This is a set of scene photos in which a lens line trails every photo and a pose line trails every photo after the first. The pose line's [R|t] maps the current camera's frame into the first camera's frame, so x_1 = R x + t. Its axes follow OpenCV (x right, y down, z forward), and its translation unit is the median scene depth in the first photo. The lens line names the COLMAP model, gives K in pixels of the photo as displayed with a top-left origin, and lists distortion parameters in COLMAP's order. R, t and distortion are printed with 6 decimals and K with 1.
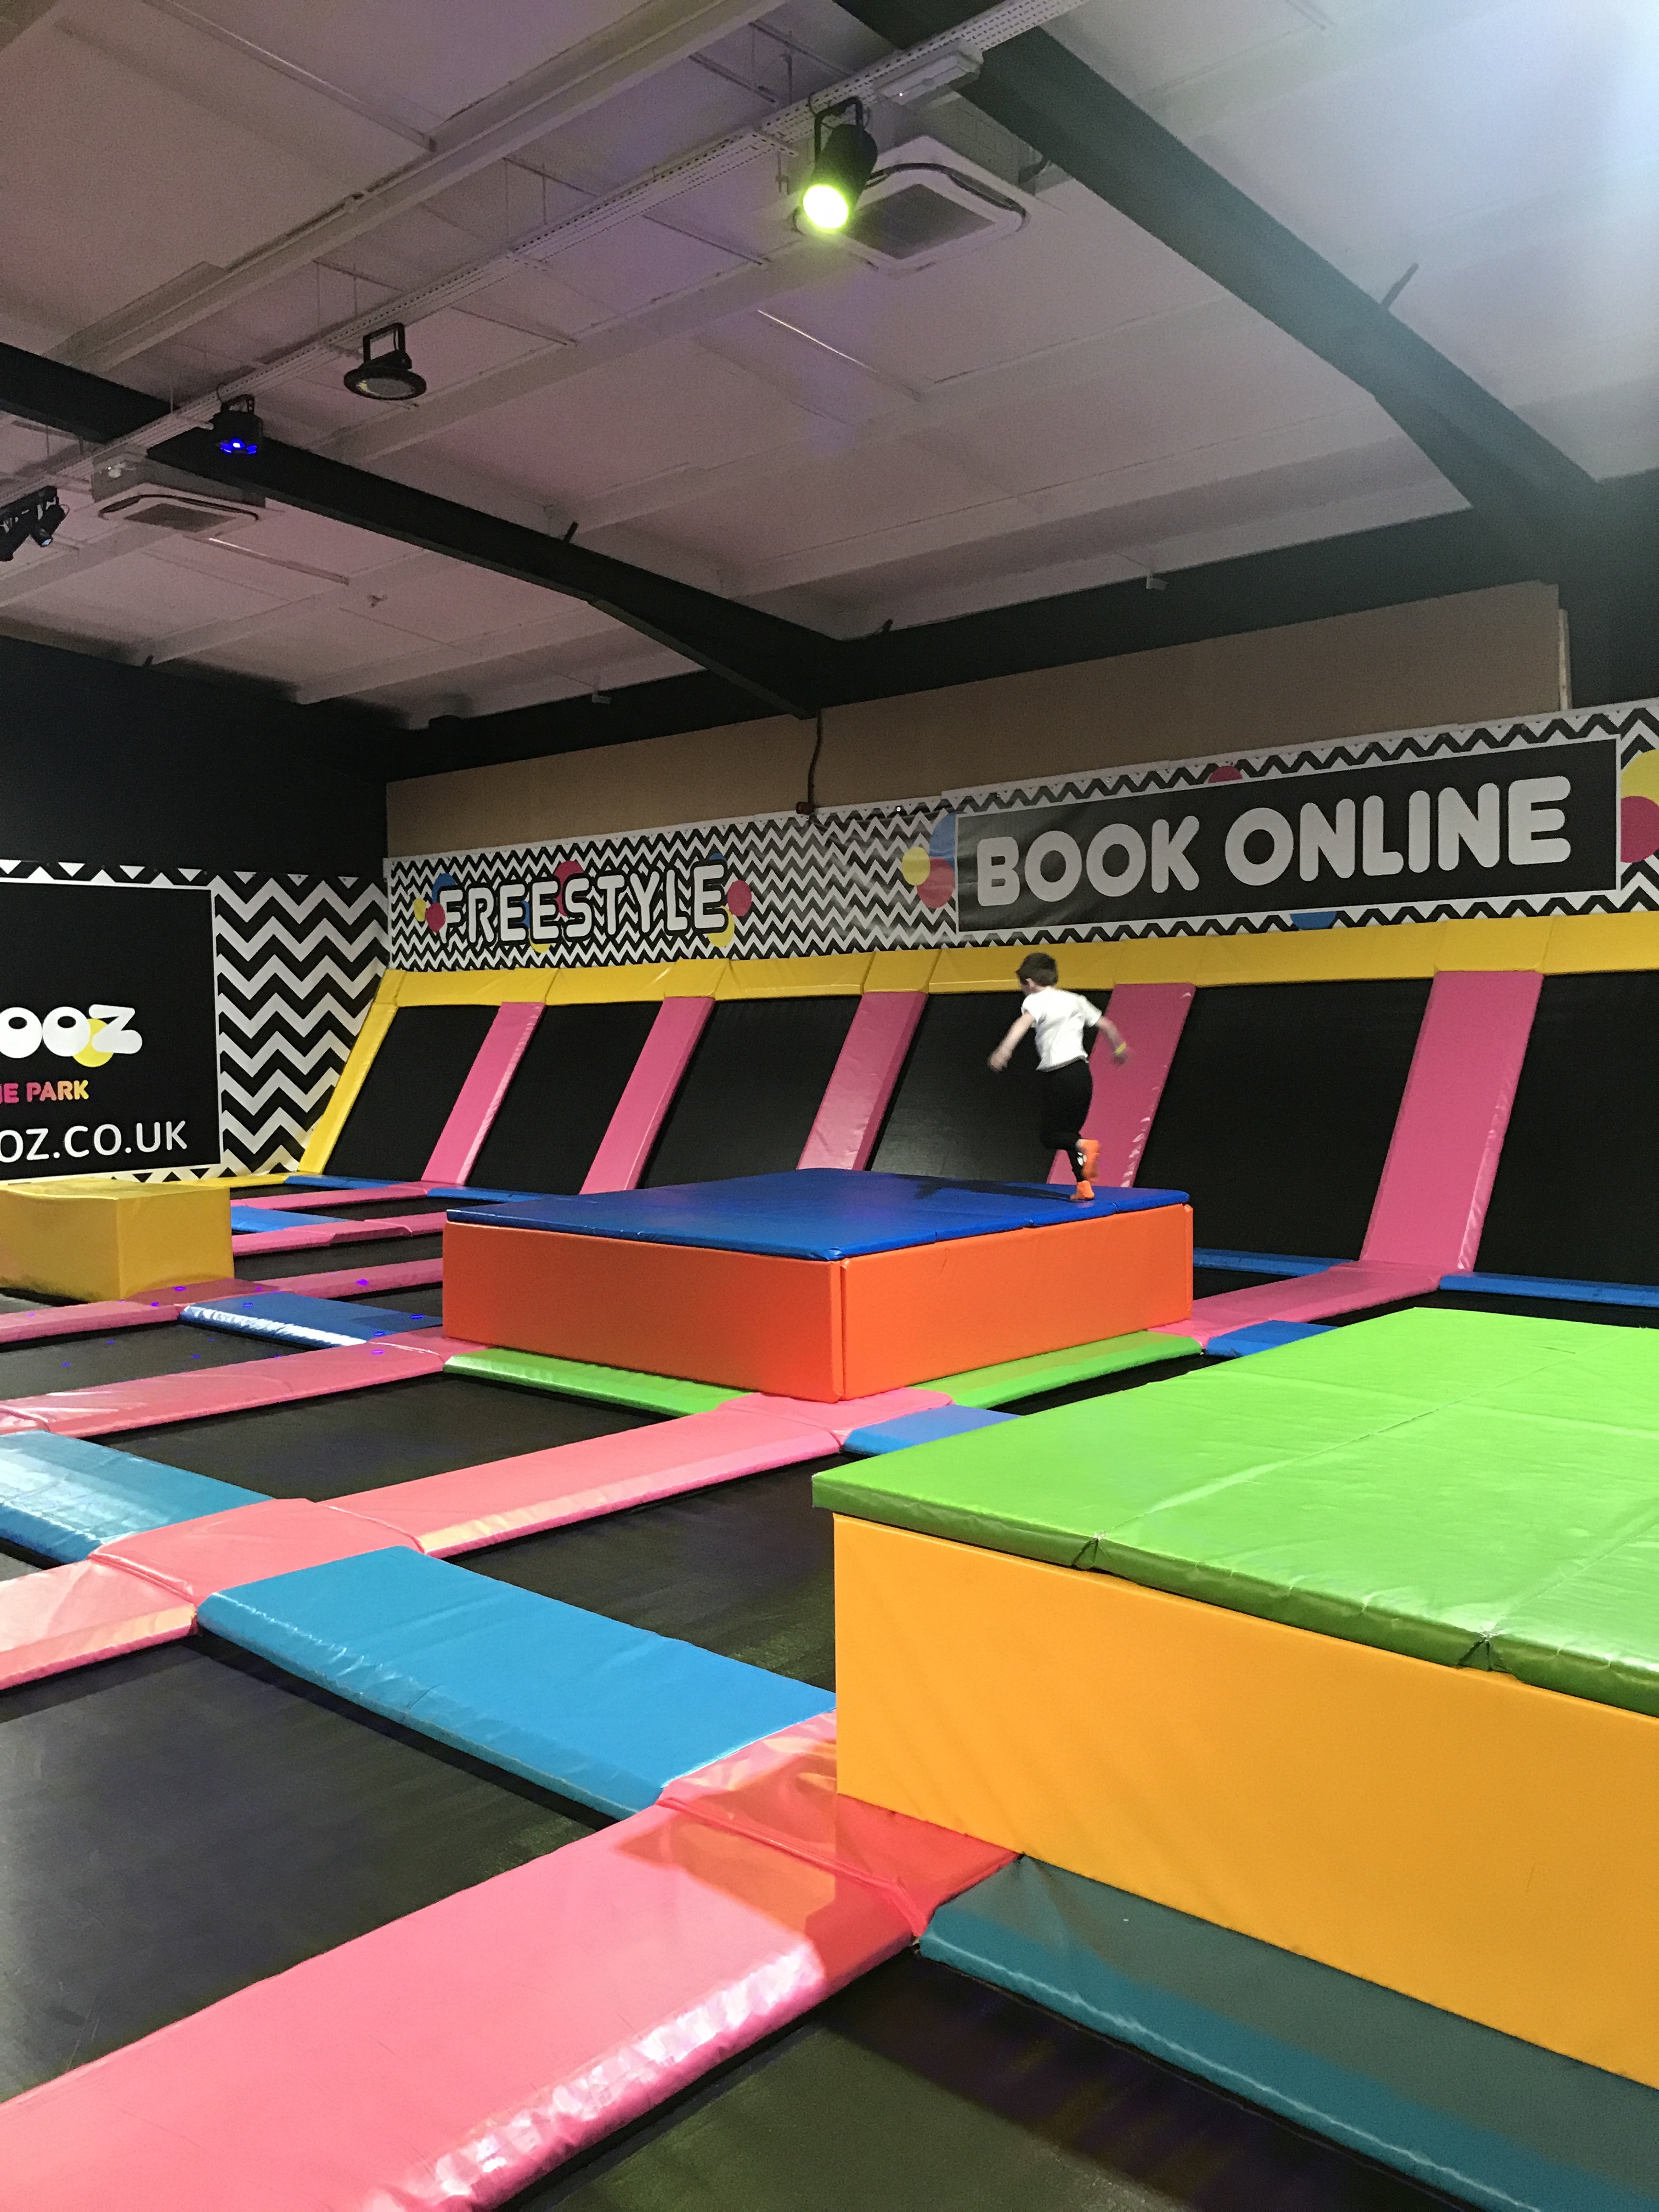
lens RADIAL K [[1808.6, 0, 842.4], [0, 1808.6, 1109.7], [0, 0, 1]] dist [0.162642, -0.485395]
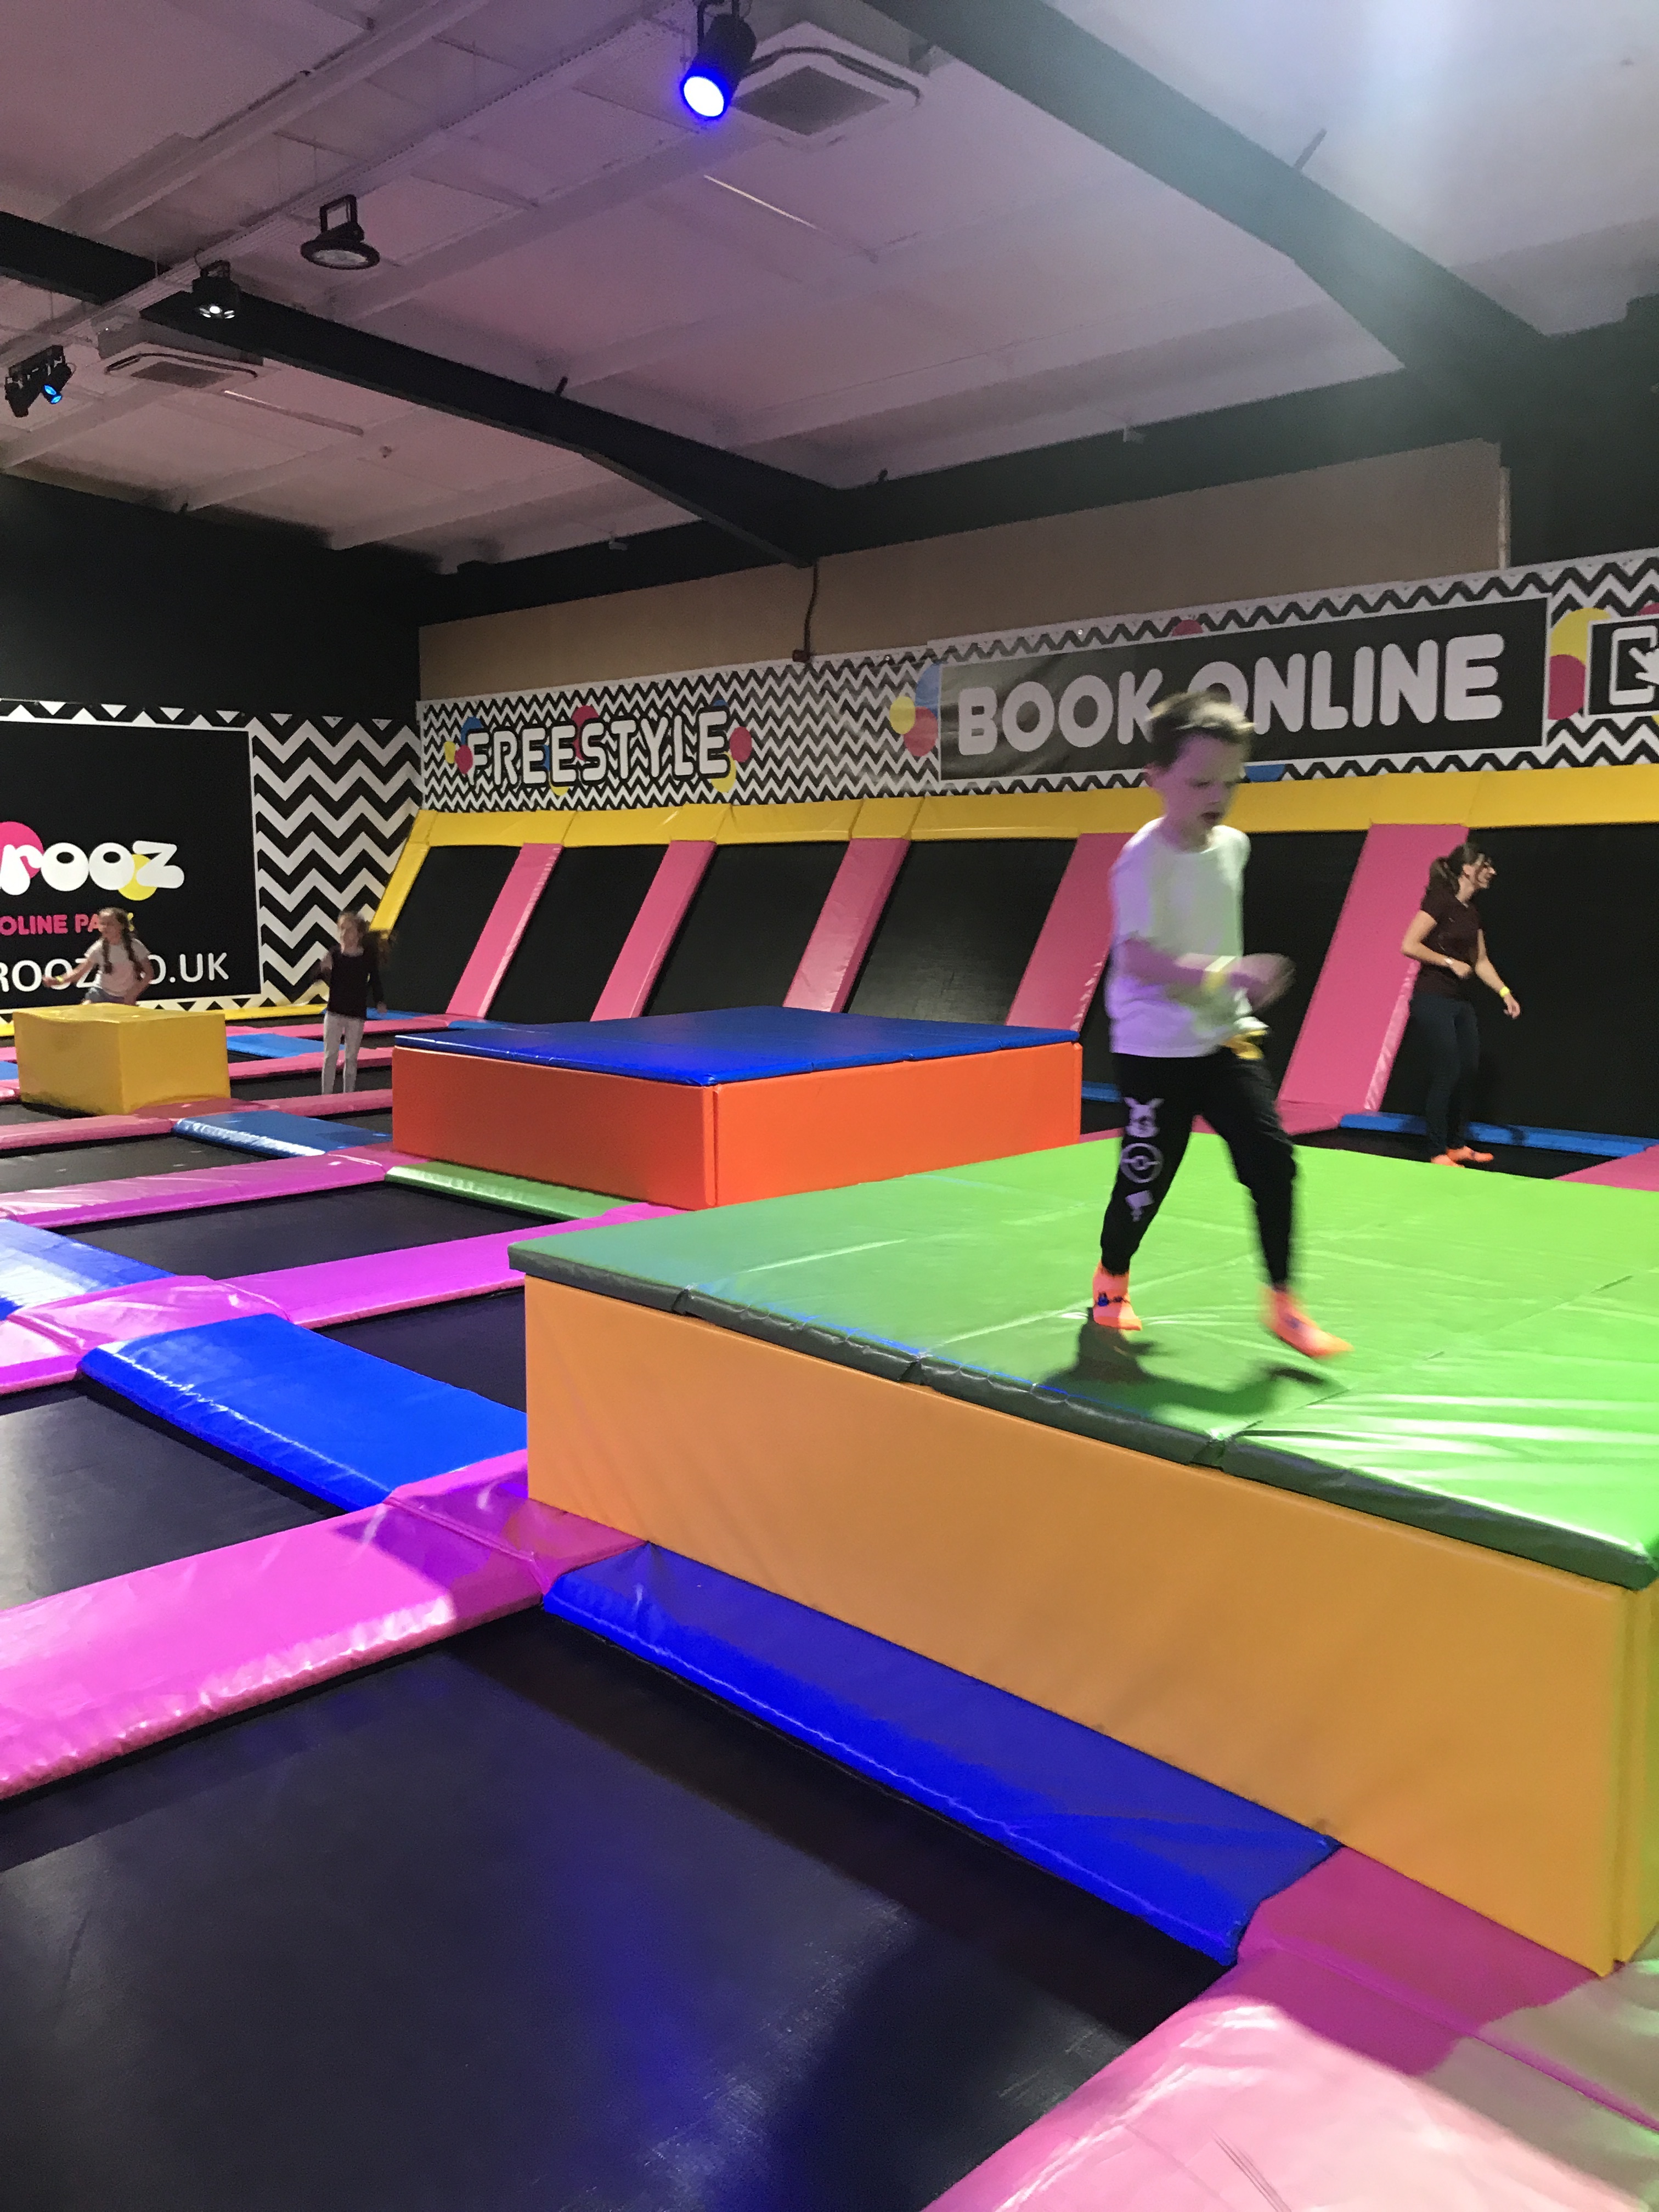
lens RADIAL K [[1816.7, 0, 847.3], [0, 1816.7, 1094.2], [0, 0, 1]] dist [0.114218, -0.300488]
pose [[0.998504, 0.018507, -0.051455, 0.059736], [-0.014510, 0.996926, 0.076989, 0.000857], [0.052722, -0.076127, 0.995703, -0.043268]]
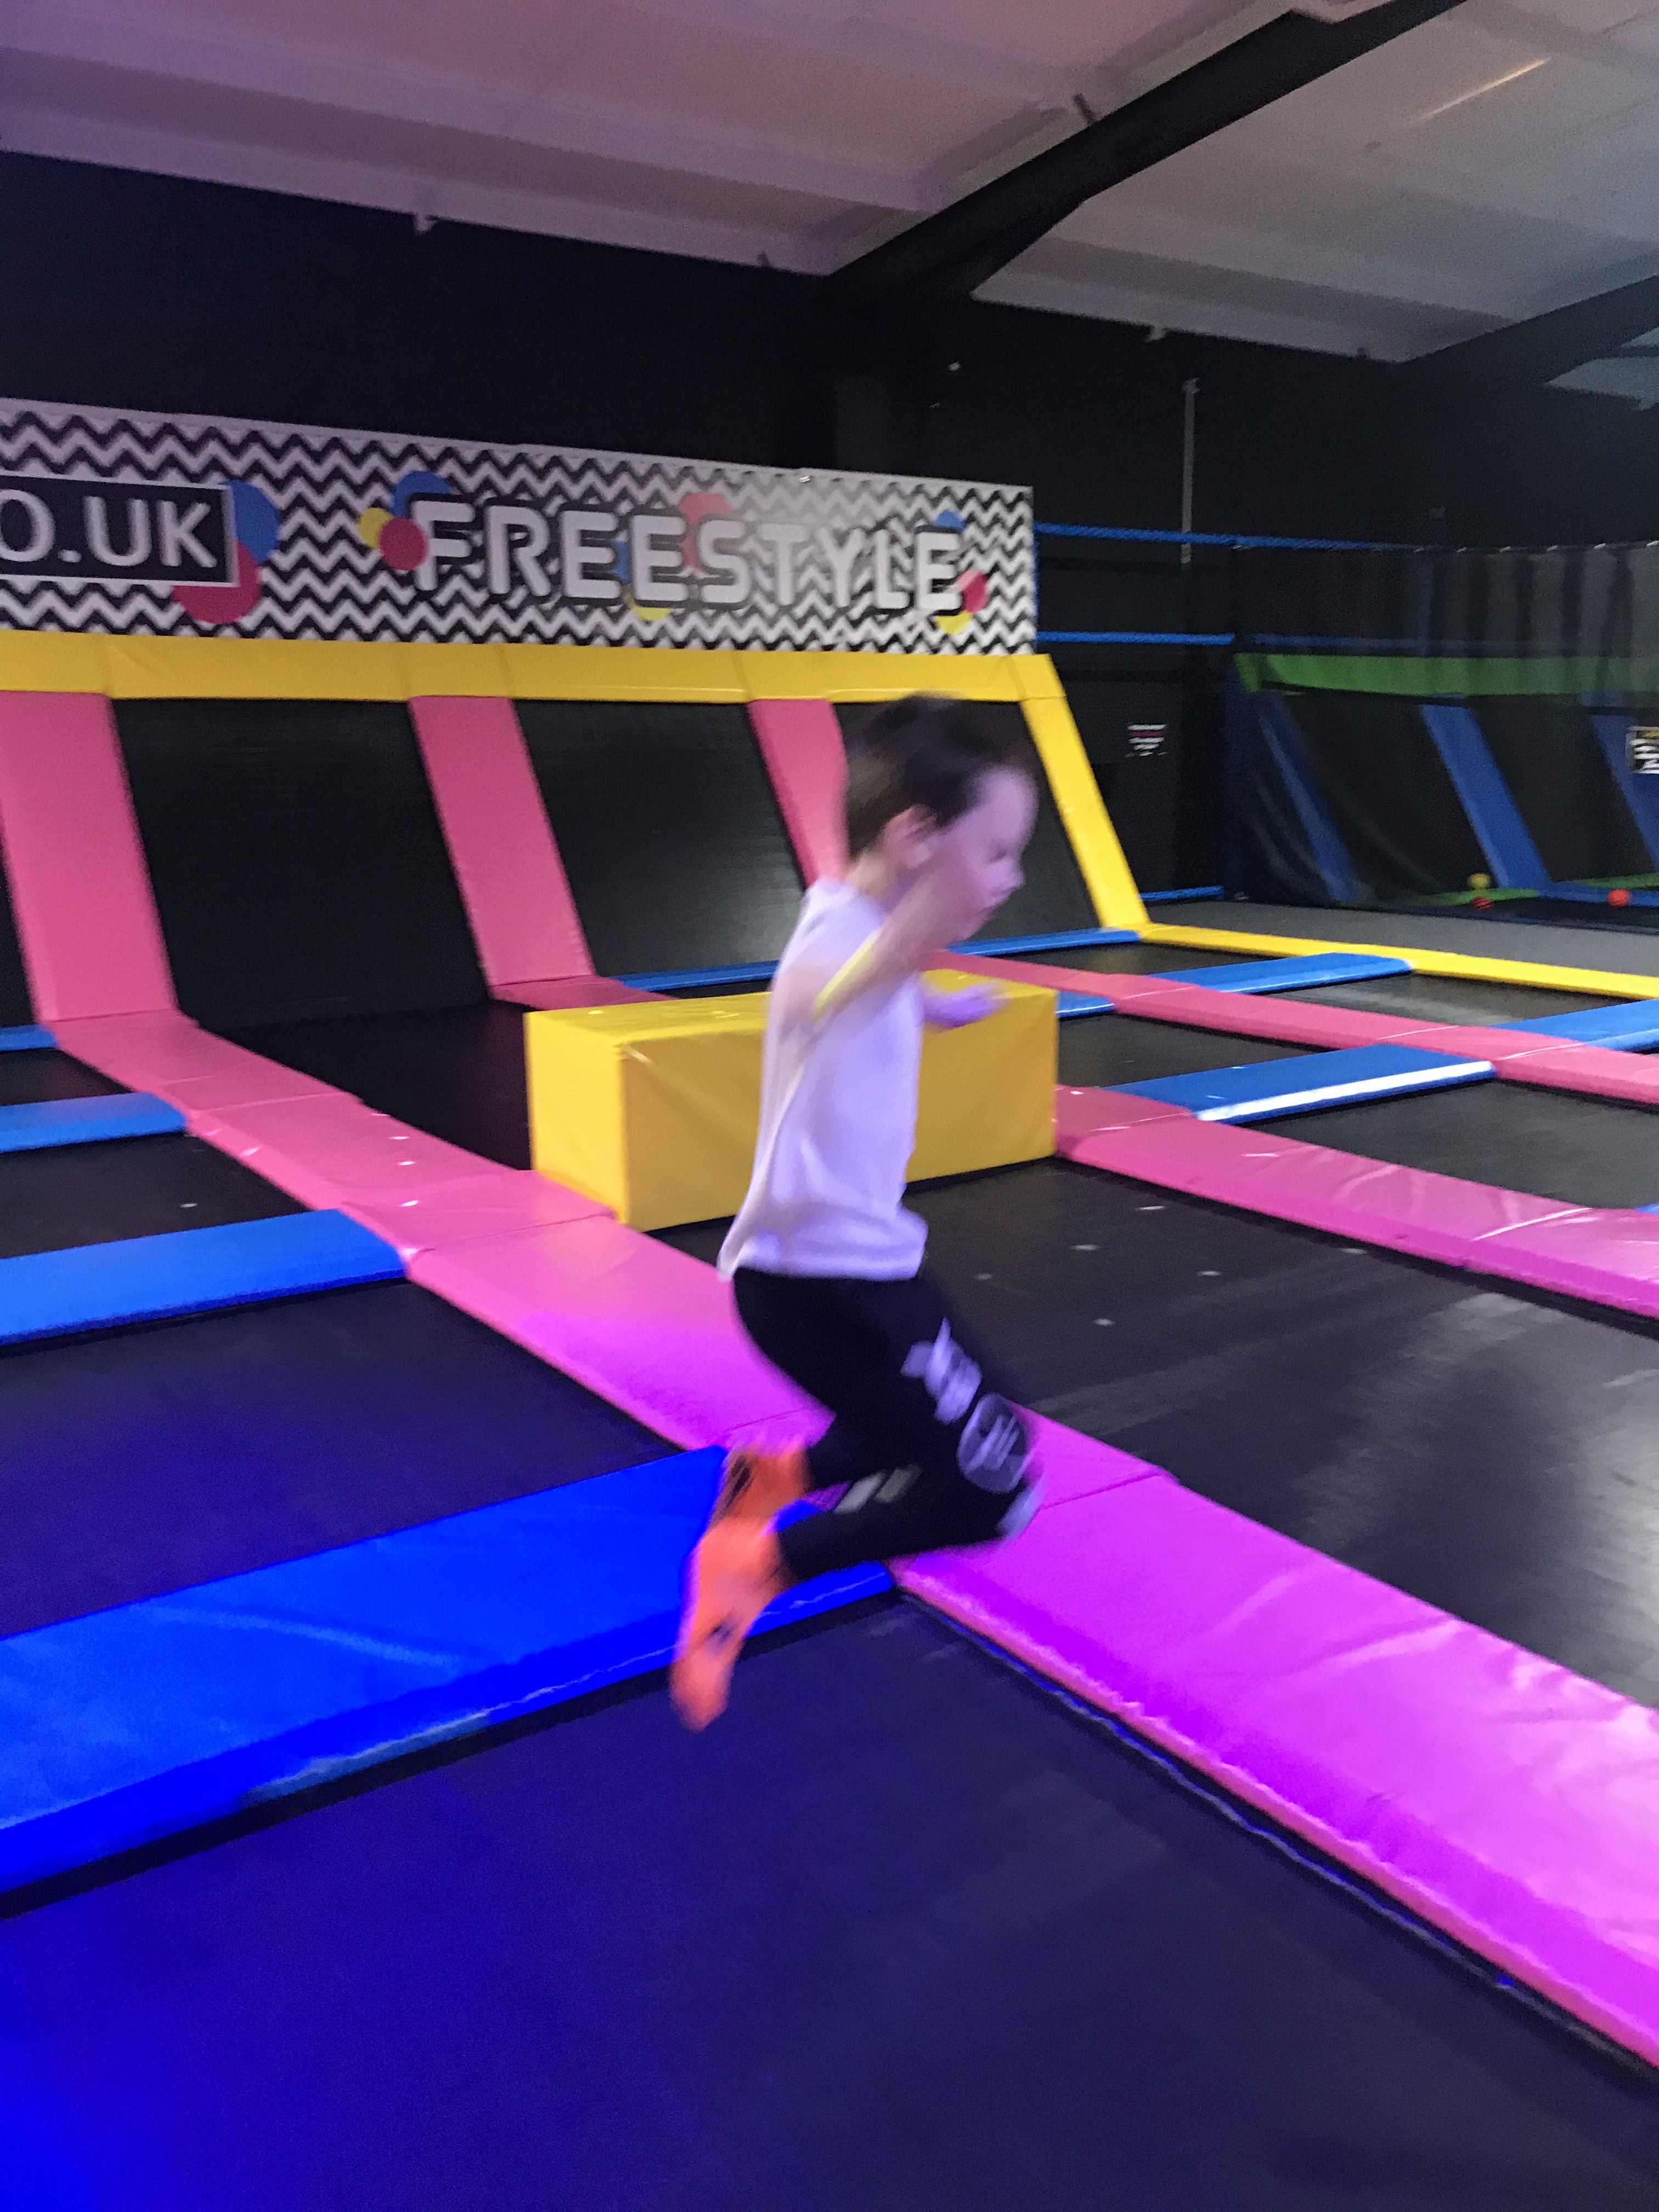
lens RADIAL K [[1793.1, 0, 875.4], [0, 1793.1, 1059.7], [0, 0, 1]] dist [0.043664, -0.097705]
pose [[0.228930, -0.161650, 0.959927, -0.916253], [0.059007, 0.986607, 0.152071, -0.022579], [-0.971653, 0.021829, 0.235403, 0.837122]]
